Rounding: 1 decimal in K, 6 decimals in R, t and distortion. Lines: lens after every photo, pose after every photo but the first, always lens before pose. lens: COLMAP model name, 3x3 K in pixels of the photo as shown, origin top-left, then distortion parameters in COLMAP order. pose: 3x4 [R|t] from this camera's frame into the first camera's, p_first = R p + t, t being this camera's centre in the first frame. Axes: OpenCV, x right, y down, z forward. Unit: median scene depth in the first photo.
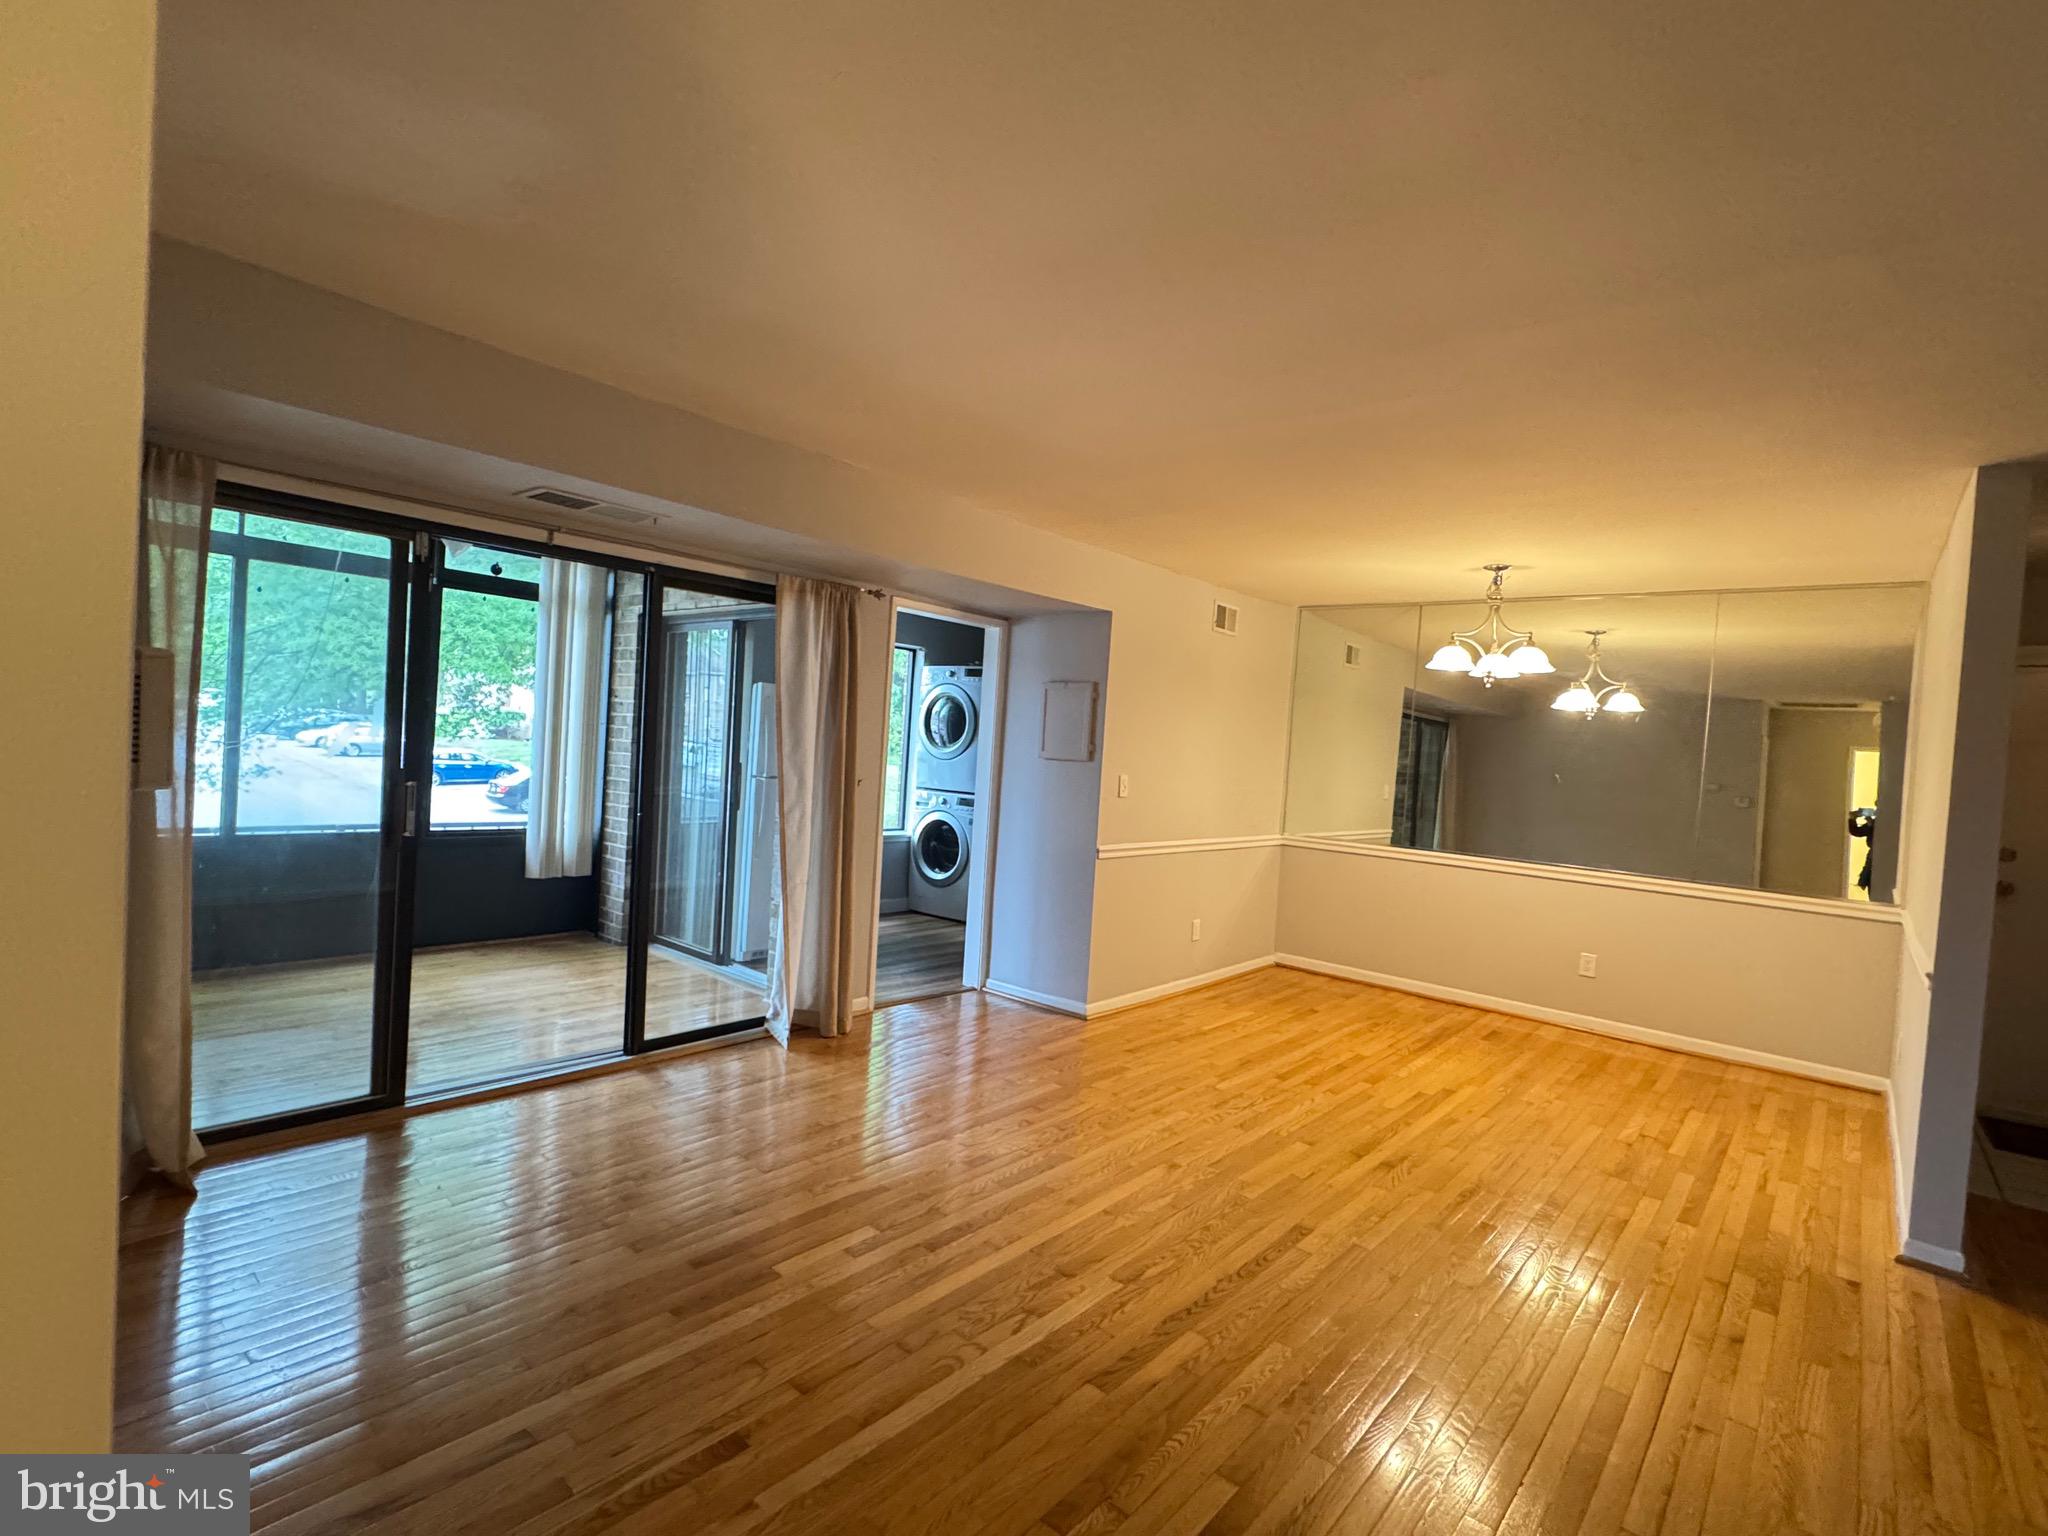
lens RADIAL K [[971.3, 0, 1025.7], [0, 971.3, 773.3], [0, 0, 1]] dist [-0.003357, 0.000556]
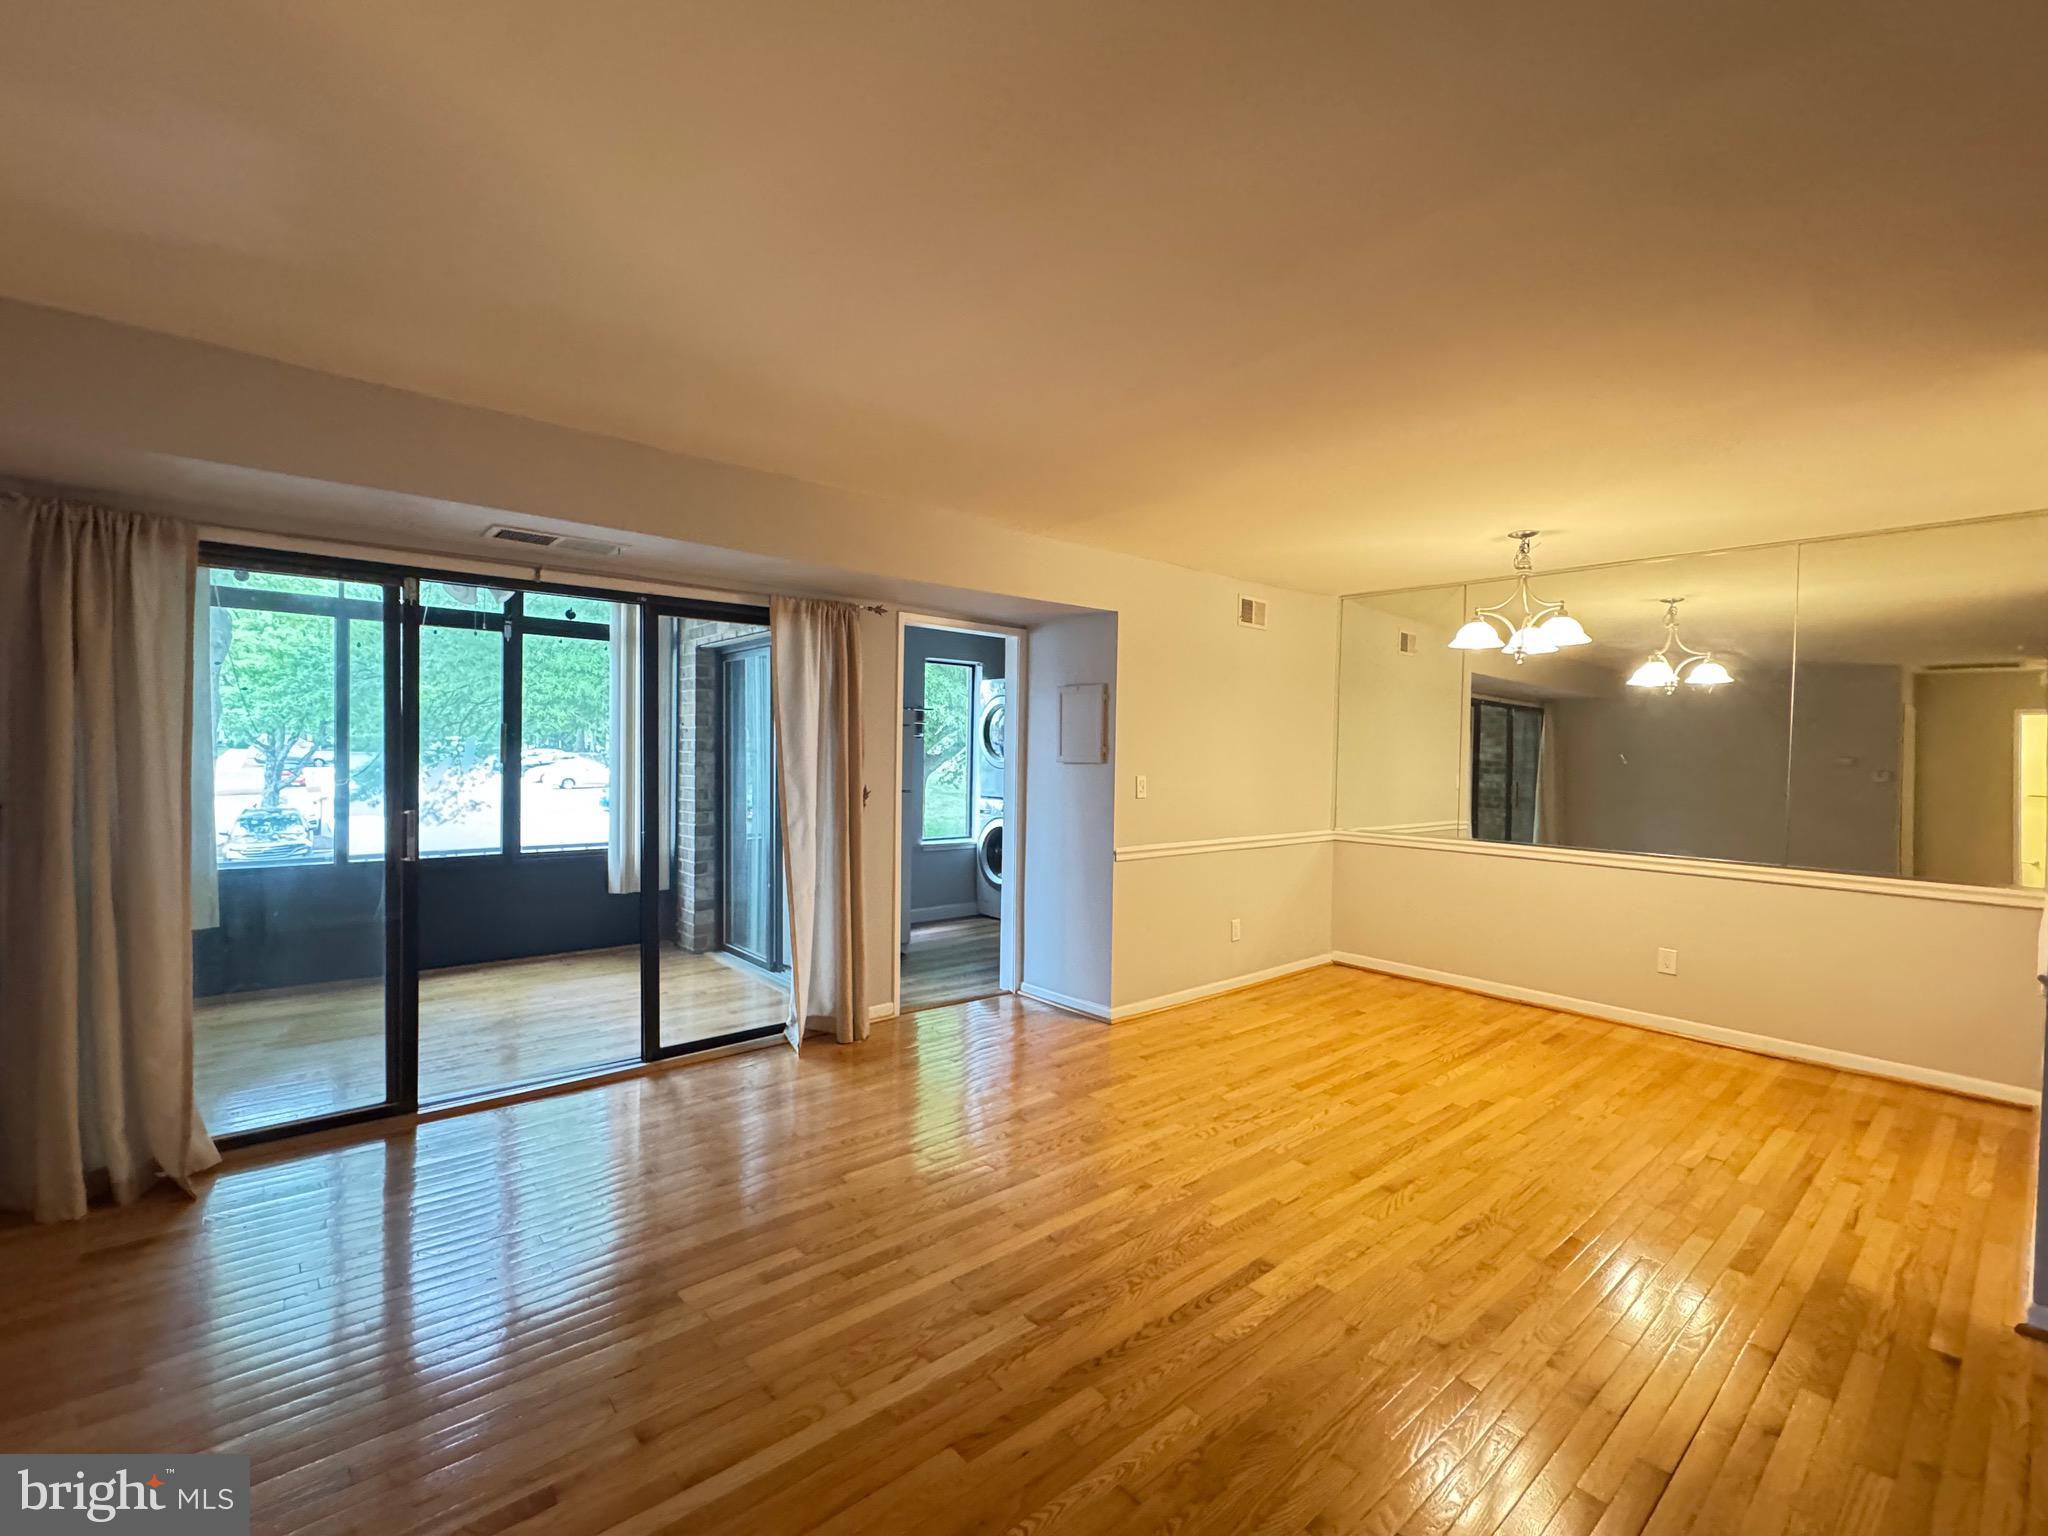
lens RADIAL K [[898.6, 0, 1025.7], [0, 898.6, 776.7], [0, 0, 1]] dist [-0.003936, 0.001088]
pose [[0.988125, -0.043097, -0.147483, 0.157254], [0.042184, 0.999066, -0.009315, 0.007958], [0.147747, 0.002983, 0.989021, 0.100223]]
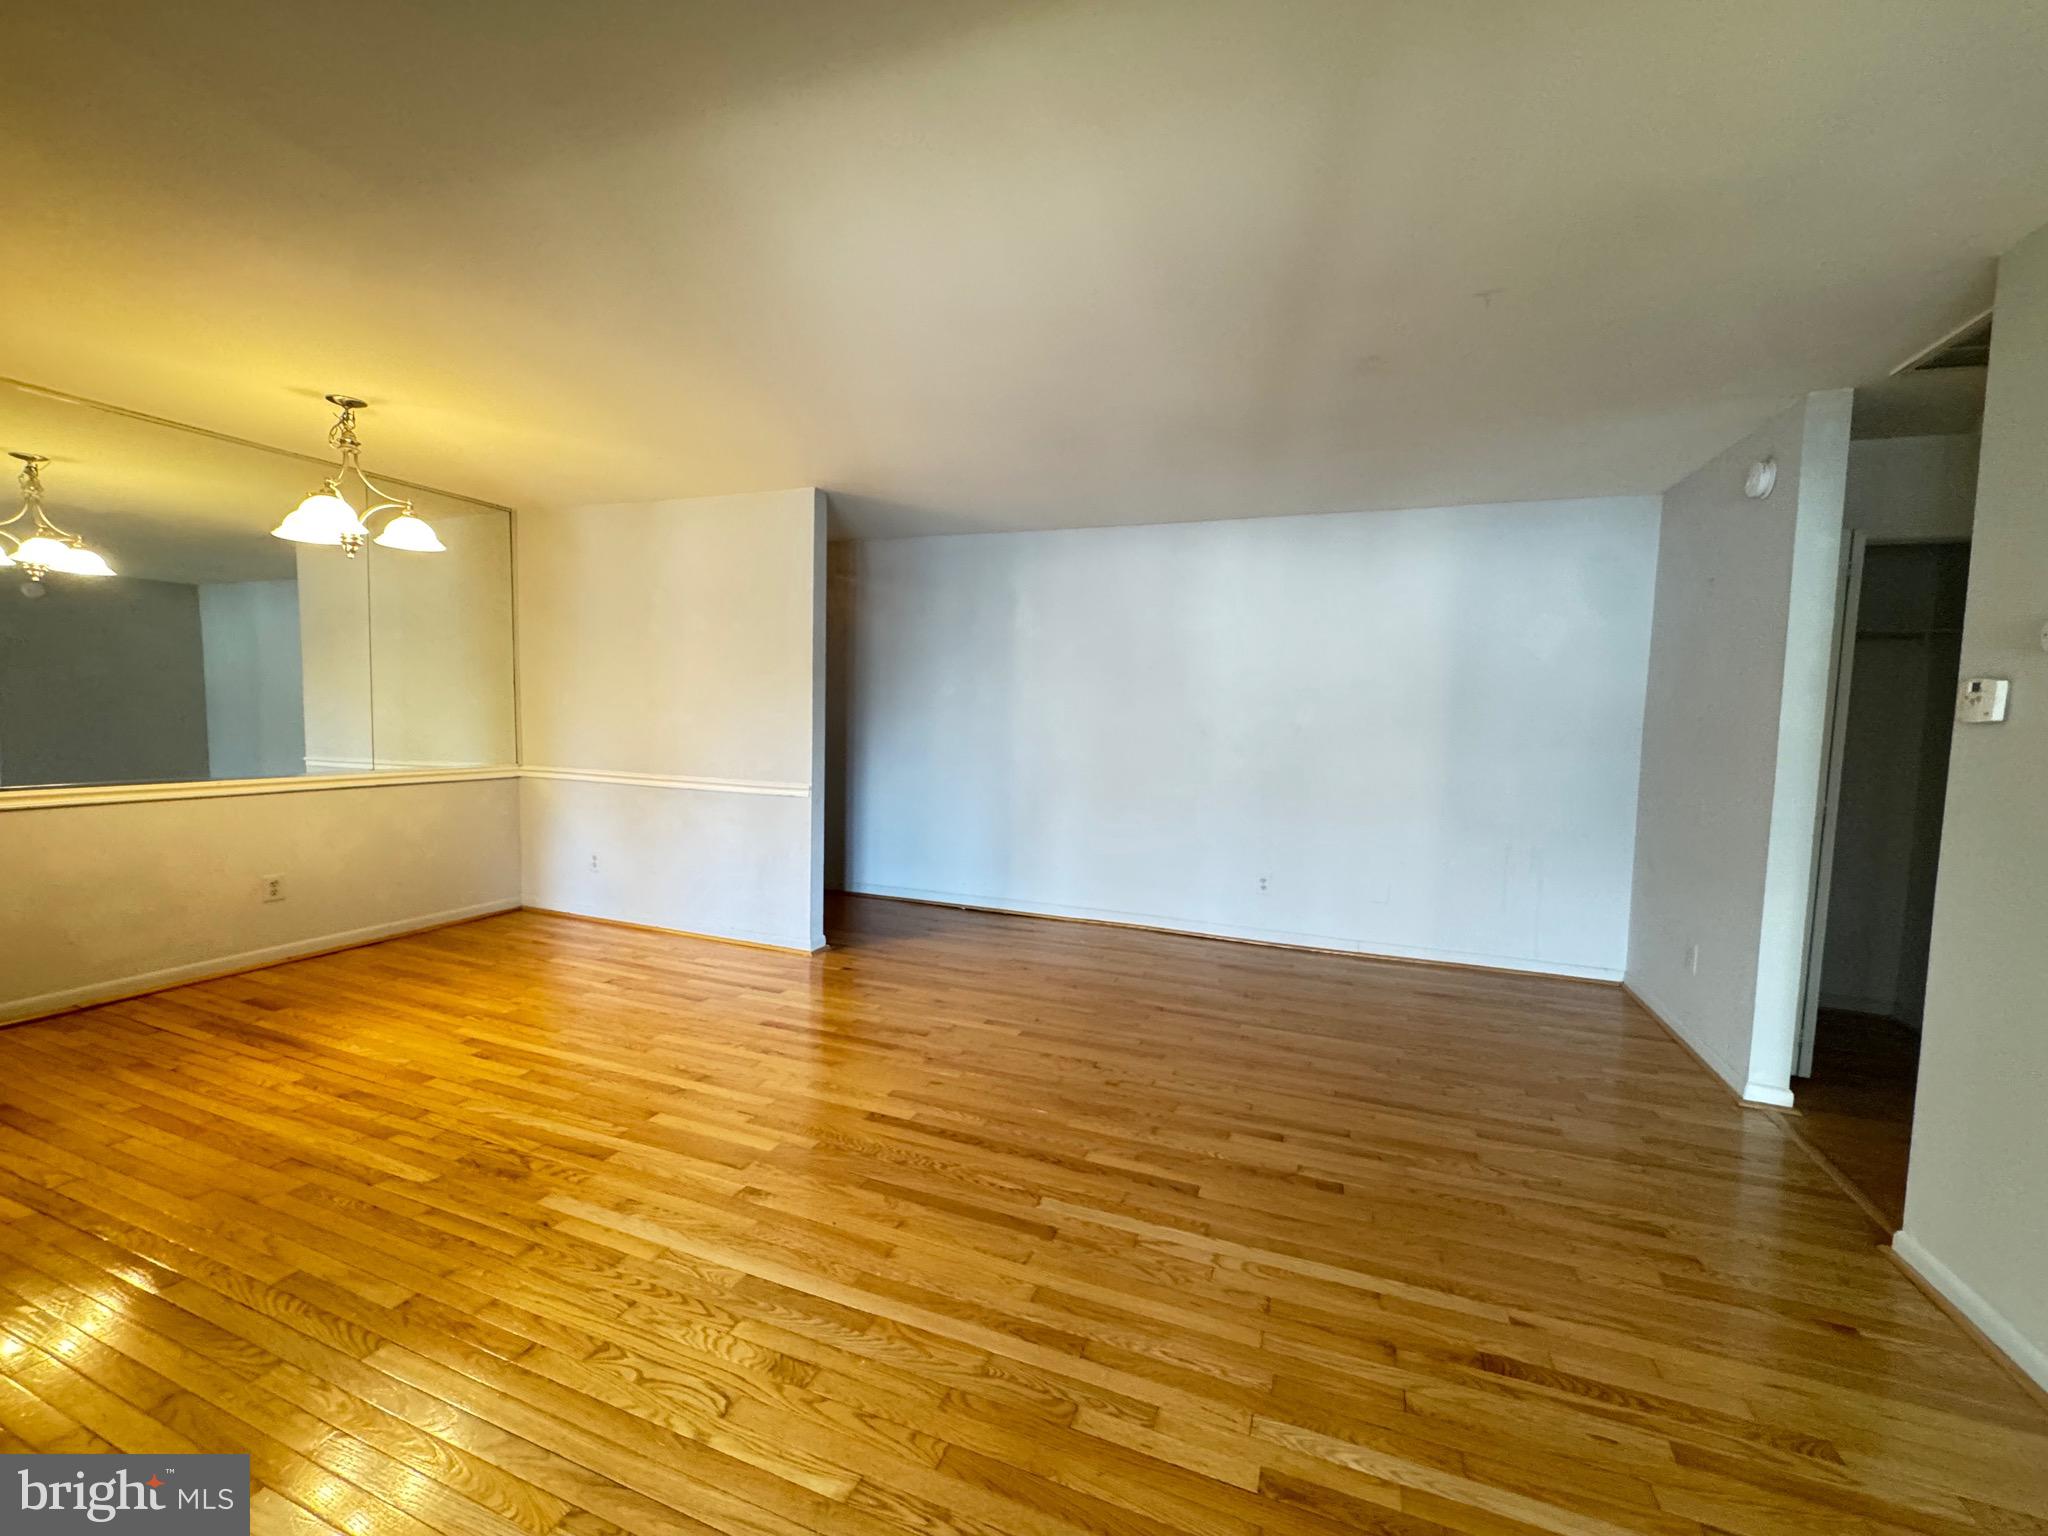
lens RADIAL K [[840.3, 0, 1024.9], [0, 840.3, 770.2], [0, 0, 1]] dist [-0.004746, 0.000827]
pose [[-0.329961, -0.138039, 0.933847, -0.432061], [-0.017232, 0.989967, 0.140245, -0.027572], [-0.943837, 0.030183, -0.329029, 0.853241]]
